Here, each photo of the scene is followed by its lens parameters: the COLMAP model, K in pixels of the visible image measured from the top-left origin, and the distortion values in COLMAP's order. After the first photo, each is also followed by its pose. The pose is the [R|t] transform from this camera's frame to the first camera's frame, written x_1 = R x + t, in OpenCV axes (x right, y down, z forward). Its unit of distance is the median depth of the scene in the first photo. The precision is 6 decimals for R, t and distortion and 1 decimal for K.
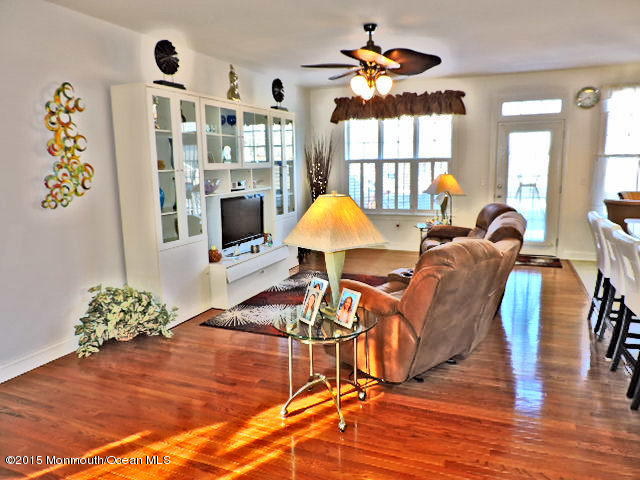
lens RADIAL K [[457.9, 0, 320.0], [0, 457.9, 240.0], [0, 0, 1]] dist [-0.016068, 0.005035]
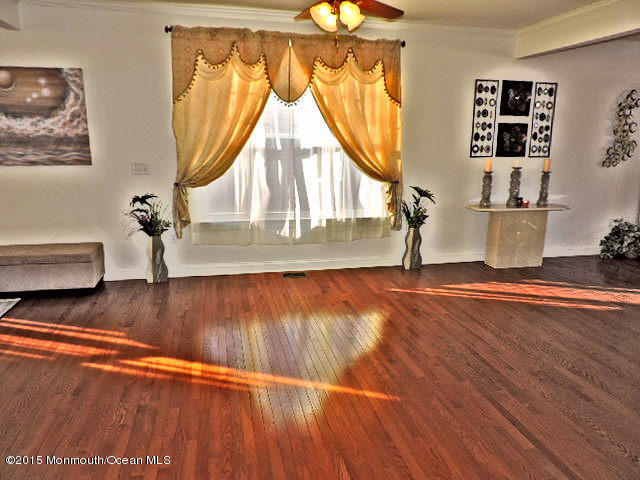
lens RADIAL K [[457.9, 0, 320.0], [0, 457.9, 240.0], [0, 0, 1]] dist [-0.016068, 0.005035]
pose [[0.584128, 0.202657, -0.785955, 0.109785], [-0.155190, 0.978349, 0.136926, 0.083534], [0.796687, 0.041990, 0.602931, -0.545046]]
